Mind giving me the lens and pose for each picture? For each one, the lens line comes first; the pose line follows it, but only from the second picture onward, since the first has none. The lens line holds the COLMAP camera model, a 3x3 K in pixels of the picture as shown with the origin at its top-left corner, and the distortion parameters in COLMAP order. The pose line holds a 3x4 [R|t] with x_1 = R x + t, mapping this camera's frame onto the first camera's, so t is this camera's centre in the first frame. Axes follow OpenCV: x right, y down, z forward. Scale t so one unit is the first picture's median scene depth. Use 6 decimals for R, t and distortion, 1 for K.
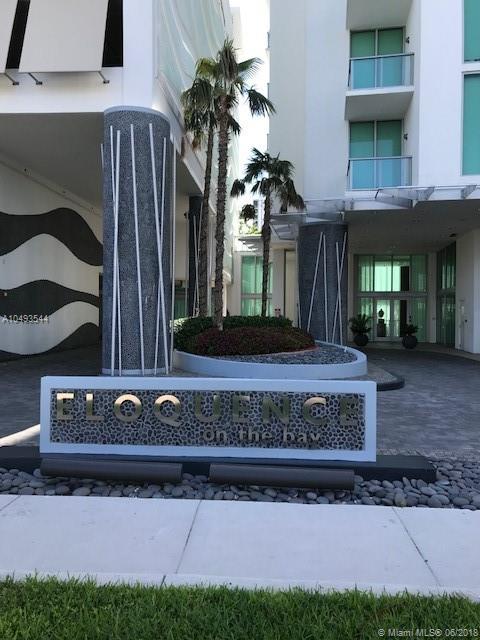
lens RADIAL K [[522.7, 0, 237.4], [0, 522.7, 319.1], [0, 0, 1]] dist [0.027651, -0.005612]
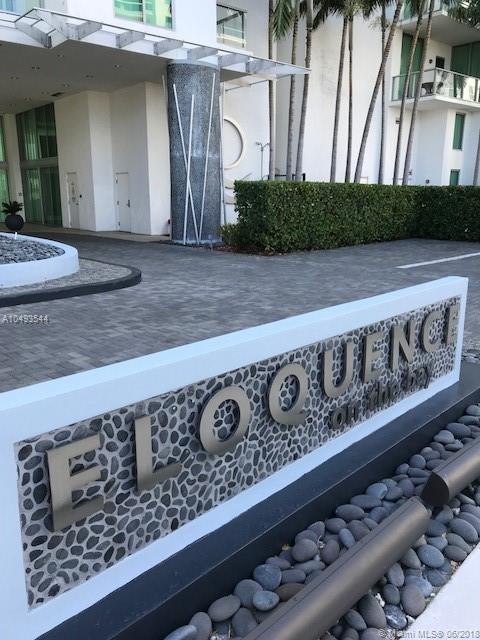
lens RADIAL K [[522.7, 0, 240.1], [0, 522.7, 318.0], [0, 0, 1]] dist [0.027651, -0.005612]
pose [[0.641149, -0.178700, 0.746320, -0.477472], [0.003964, 0.973269, 0.229635, 0.004541], [-0.767406, -0.144272, 0.624719, 0.750635]]
